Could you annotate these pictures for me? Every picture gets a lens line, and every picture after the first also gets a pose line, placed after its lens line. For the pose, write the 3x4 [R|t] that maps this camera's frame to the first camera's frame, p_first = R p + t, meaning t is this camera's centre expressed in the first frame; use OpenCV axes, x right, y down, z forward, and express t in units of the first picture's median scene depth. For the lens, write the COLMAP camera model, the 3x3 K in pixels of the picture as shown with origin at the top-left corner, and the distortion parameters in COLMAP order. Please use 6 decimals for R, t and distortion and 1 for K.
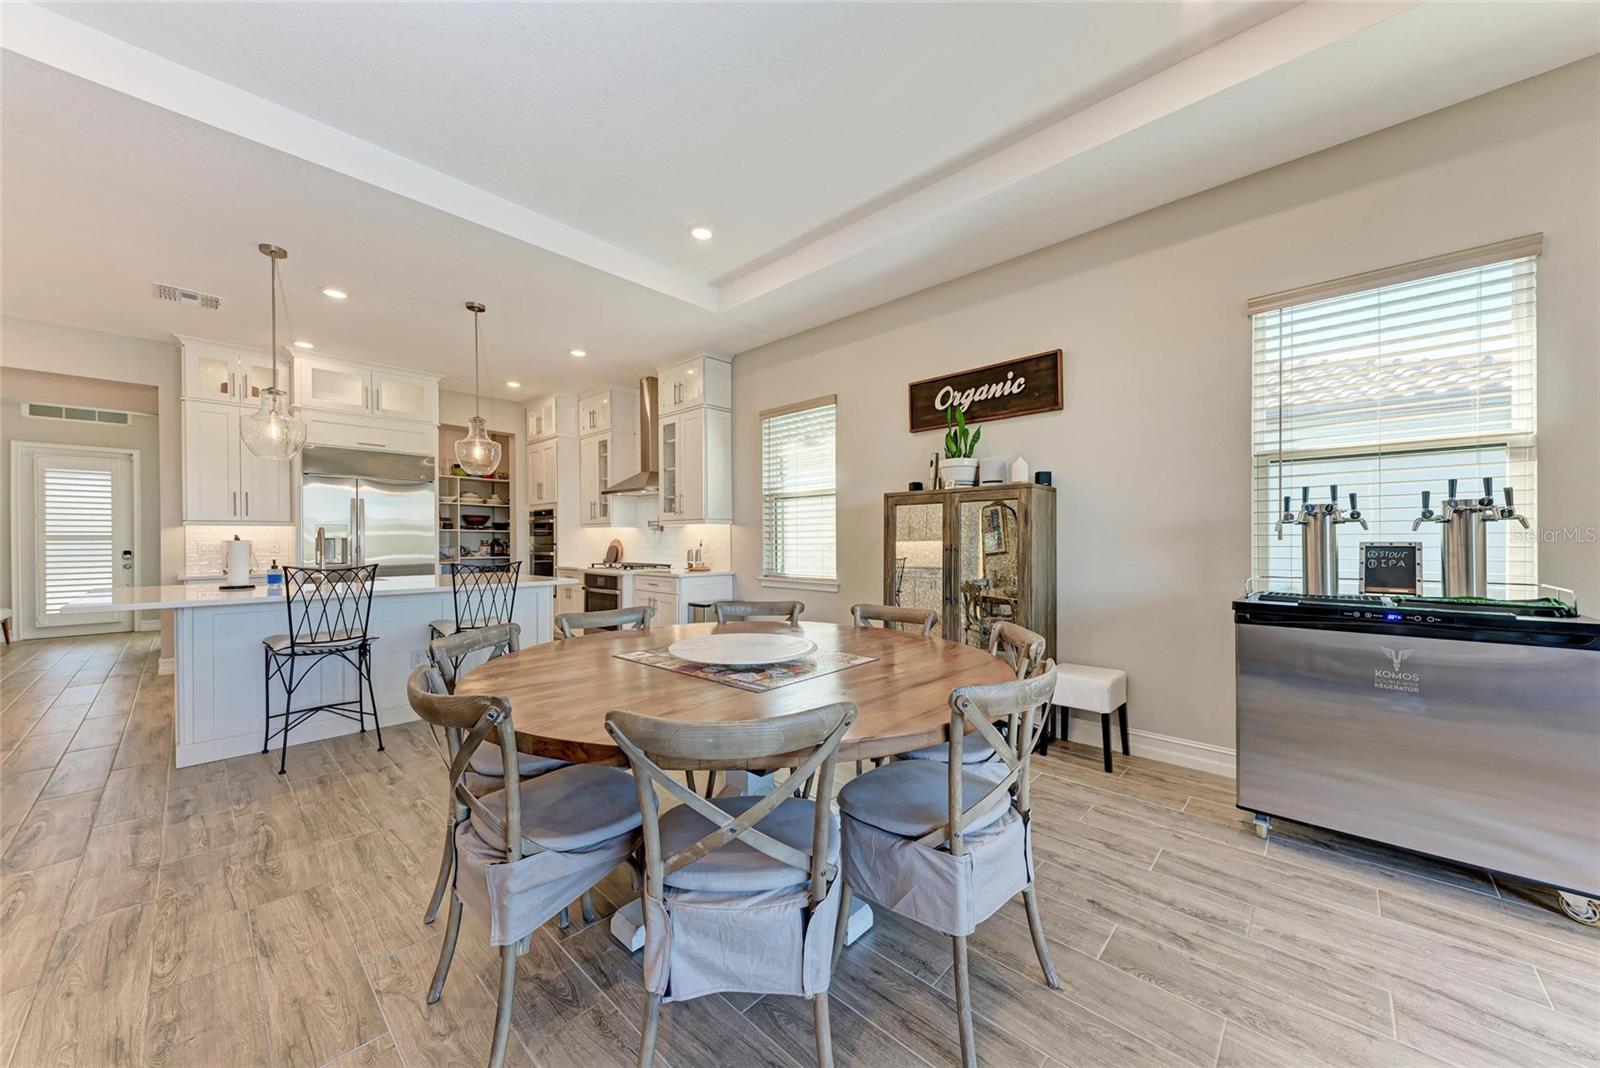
lens RADIAL K [[557.2, 0, 820.7], [0, 557.2, 537.6], [0, 0, 1]] dist [0.001514, -0.000016]
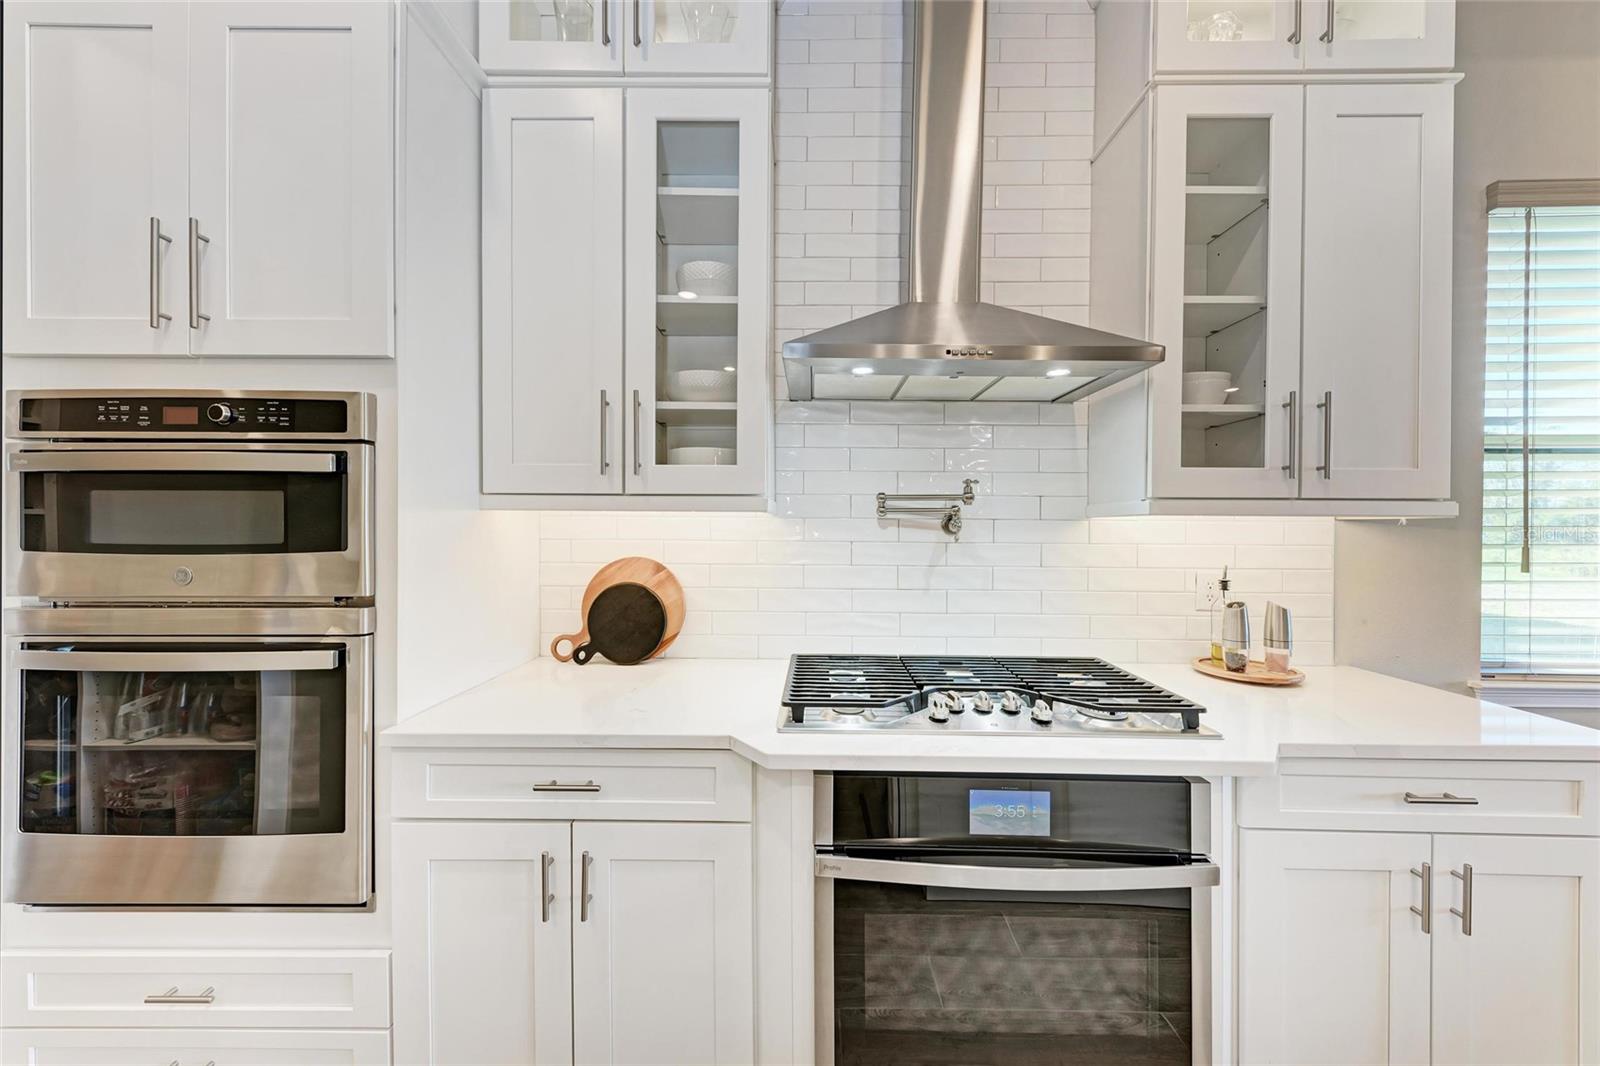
lens RADIAL K [[539.9, 0, 800.0], [0, 539.9, 530.0], [0, 0, 1]] dist [0.005414, 0.000092]
pose [[0.756538, 0.003285, 0.653942, -0.632247], [-0.012387, 0.999880, 0.009308, -0.017616], [-0.653833, -0.015142, 0.756488, 1.023347]]
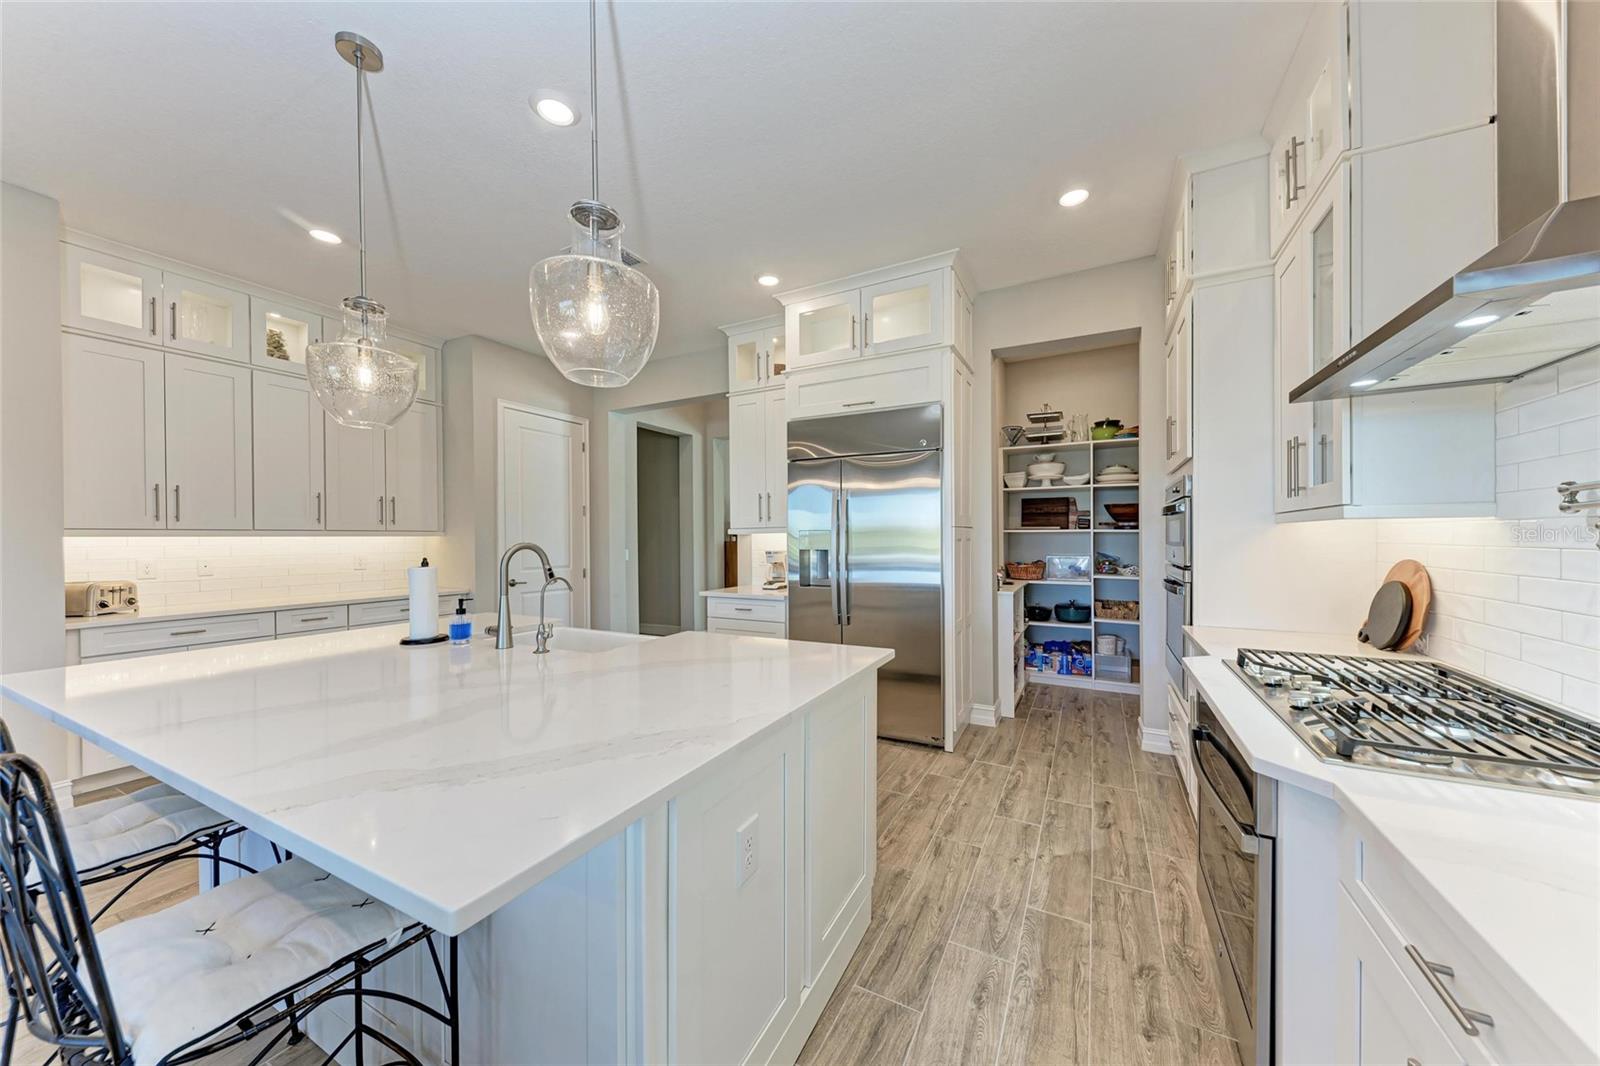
lens RADIAL K [[547.7, 0, 808.2], [0, 547.7, 539.9], [0, 0, 1]] dist [0.001424, 0.000136]
pose [[0.244462, 0.005632, -0.969643, -0.225981], [0.011559, 0.999895, 0.008722, -0.017936], [0.969590, -0.013340, 0.244371, 0.849505]]
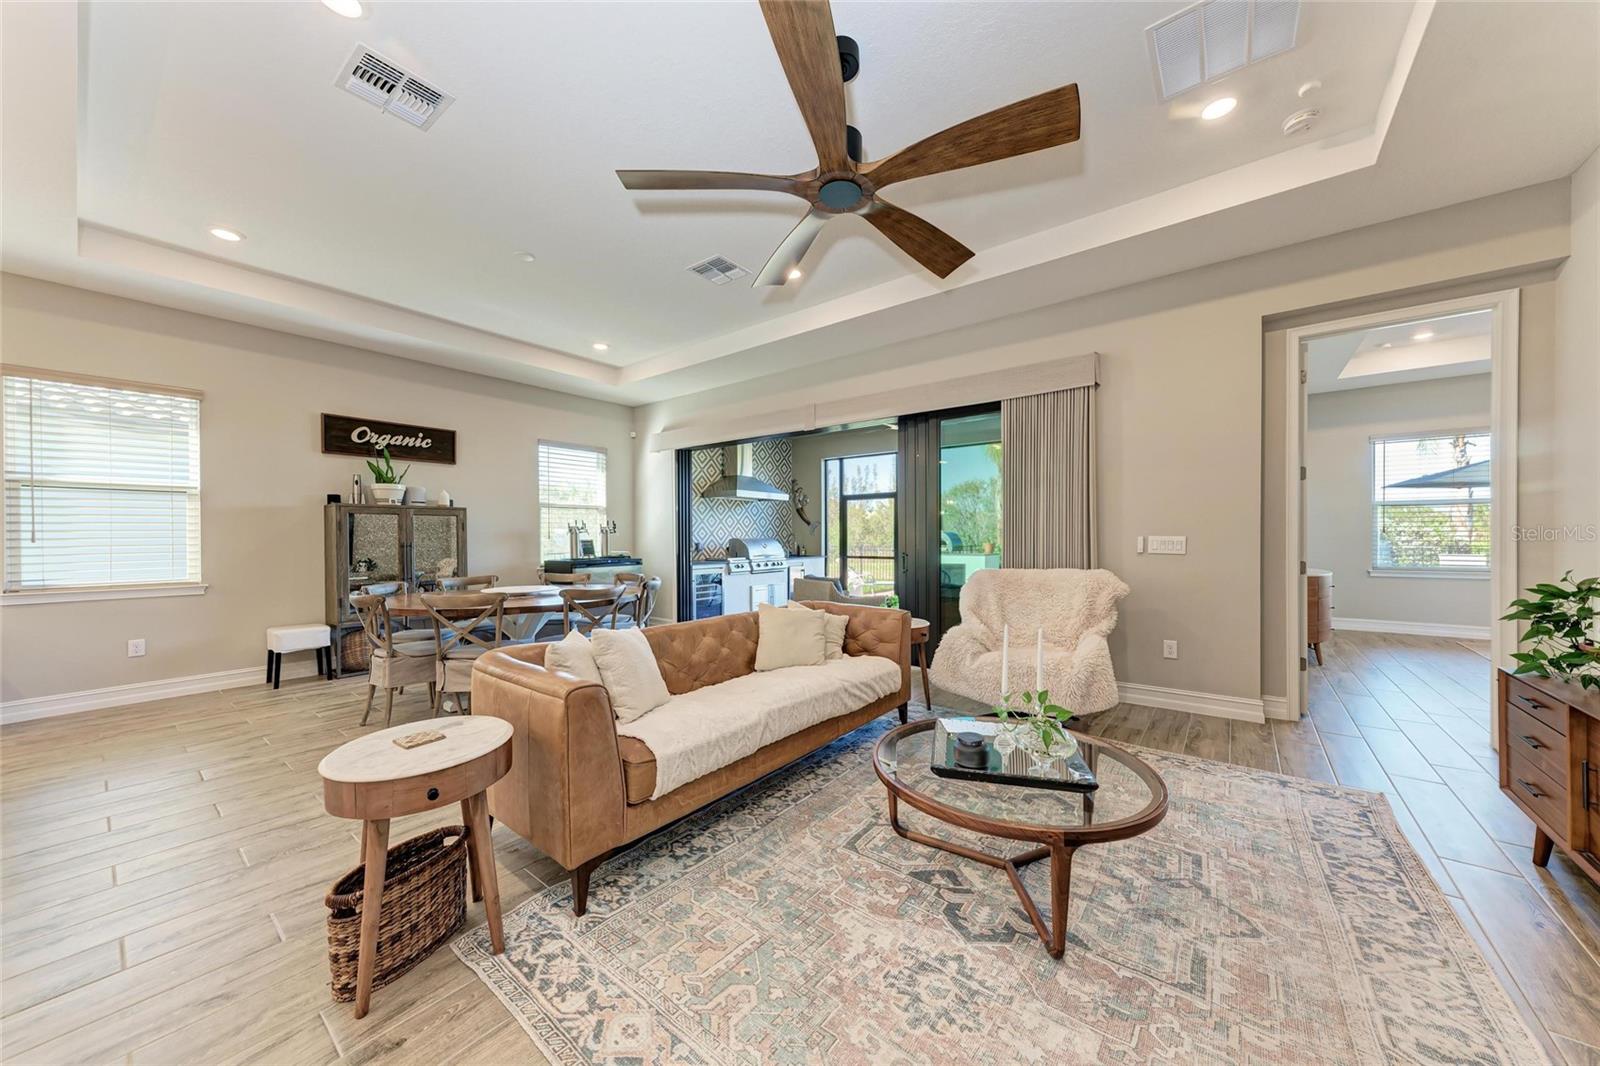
lens RADIAL K [[540.1, 0, 817.3], [0, 540.1, 539.0], [0, 0, 1]] dist [-0.000579, -0.000094]
pose [[-0.066660, -0.000374, 0.997776, -0.874758], [0.002539, 0.999997, 0.000544, 0.003019], [-0.997772, 0.002569, -0.066659, -0.010542]]
